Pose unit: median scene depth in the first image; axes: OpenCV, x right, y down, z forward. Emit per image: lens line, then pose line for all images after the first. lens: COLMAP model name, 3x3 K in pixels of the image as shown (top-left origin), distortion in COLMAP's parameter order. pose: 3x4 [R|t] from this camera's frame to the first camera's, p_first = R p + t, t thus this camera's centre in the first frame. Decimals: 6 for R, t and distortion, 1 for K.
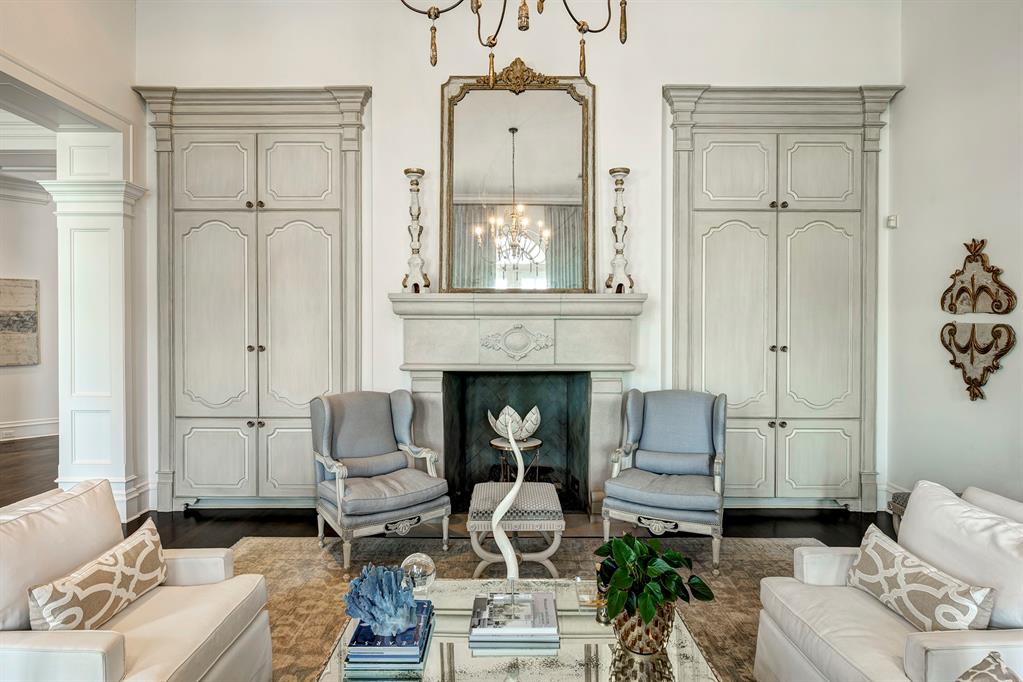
lens RADIAL K [[522.6, 0, 511.5], [0, 522.6, 341.0], [0, 0, 1]] dist [-0.002786, -0.000552]
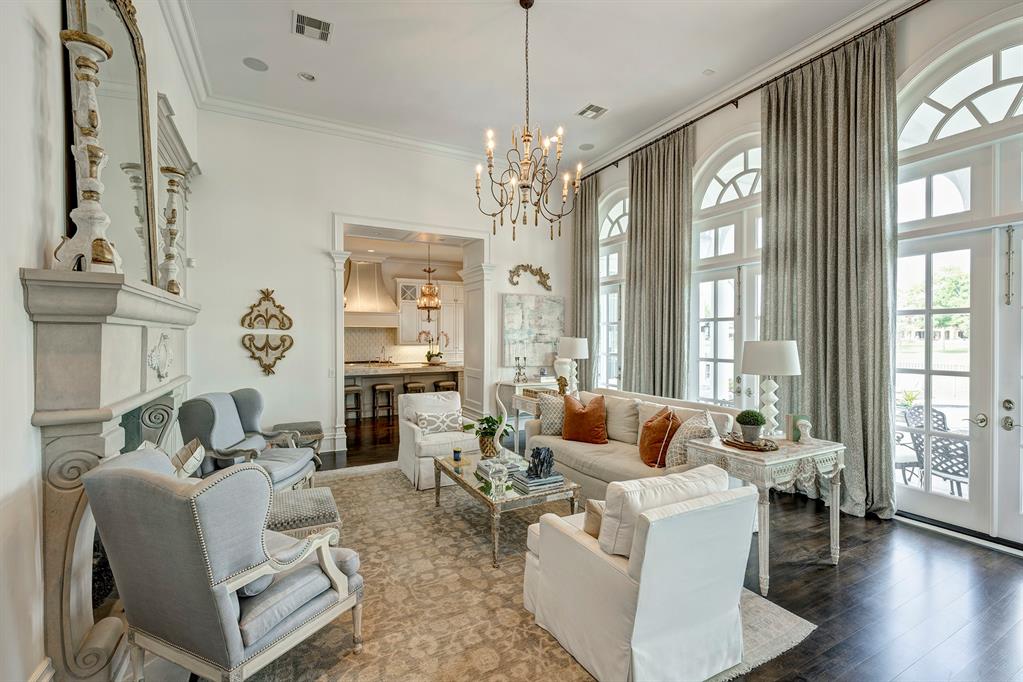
lens RADIAL K [[449.6, 0, 511.5], [0, 449.6, 341.0], [0, 0, 1]] dist [0.000413, 0.000038]
pose [[-0.461689, -0.012244, 0.886957, -0.886707], [0.020396, 0.999494, 0.024414, -0.030445], [-0.886807, 0.029362, -0.461206, 0.929053]]
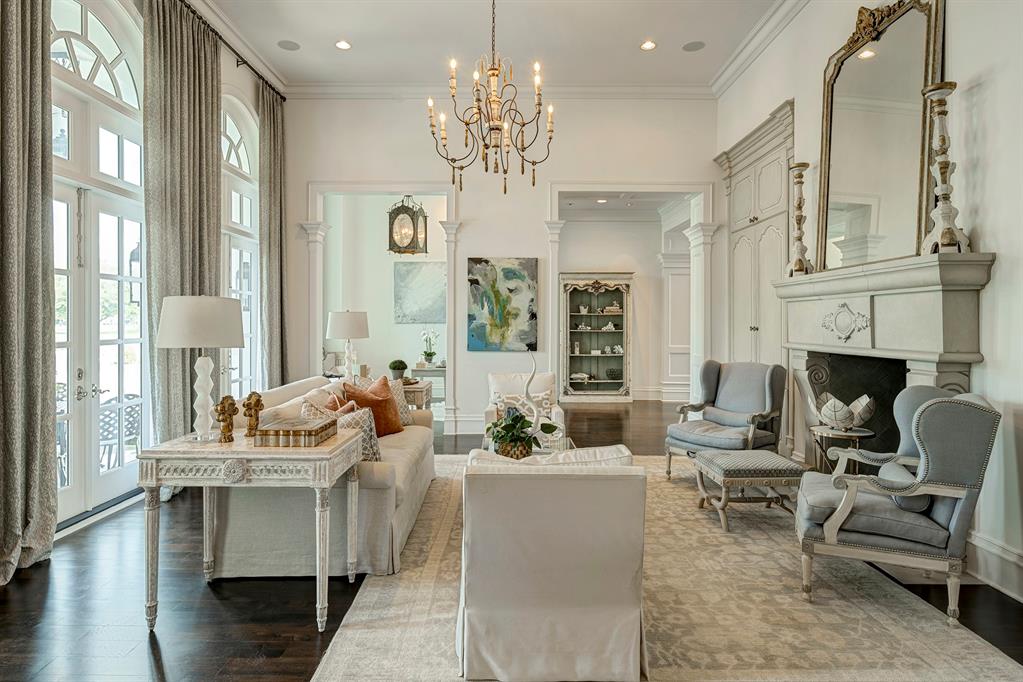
lens RADIAL K [[579.6, 0, 510.2], [0, 579.6, 323.7], [0, 0, 1]] dist [-0.000016, 0.000079]
pose [[0.006558, -0.002336, -0.999976, 1.119973], [-0.029495, 0.999562, -0.002529, 0.025914], [0.999543, 0.029511, 0.006486, 0.448474]]
